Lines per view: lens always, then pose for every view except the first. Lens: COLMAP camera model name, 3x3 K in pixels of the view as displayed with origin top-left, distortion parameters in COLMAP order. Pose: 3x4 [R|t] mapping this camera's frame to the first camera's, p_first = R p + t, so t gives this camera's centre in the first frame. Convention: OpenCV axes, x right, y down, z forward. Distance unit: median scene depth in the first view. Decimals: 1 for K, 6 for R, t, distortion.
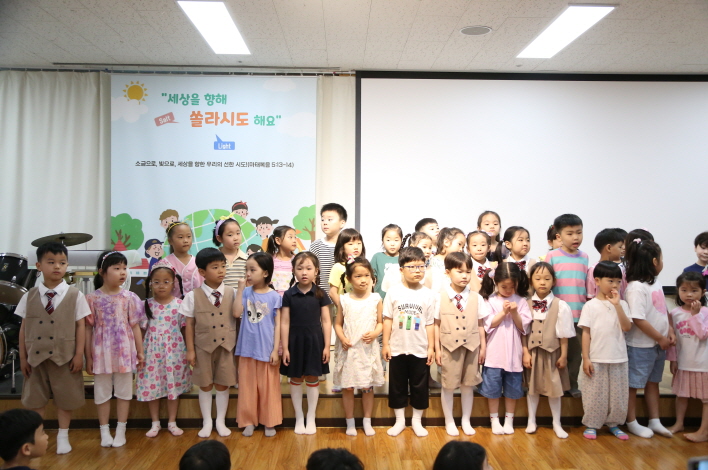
lens RADIAL K [[624.9, 0, 343.1], [0, 624.9, 232.6], [0, 0, 1]] dist [-0.005668, 0.026457]
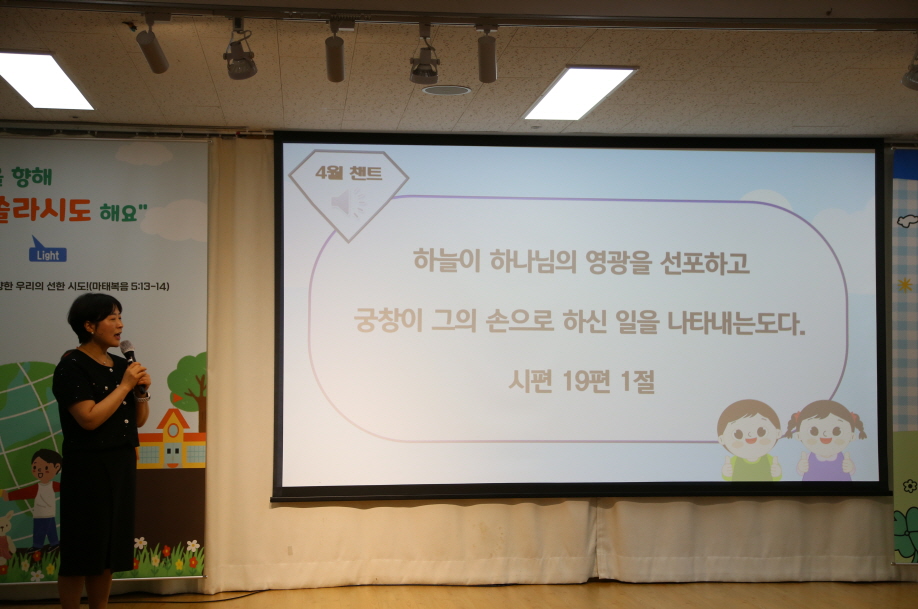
lens RADIAL K [[1454.6, 0, 449.4], [0, 1454.6, 307.7], [0, 0, 1]] dist [0.261790, 0.000000]
pose [[0.995449, -0.005051, 0.095165, 0.055067], [0.010495, 0.998331, -0.056791, -0.005007], [-0.094719, 0.057532, 0.993840, -0.431463]]
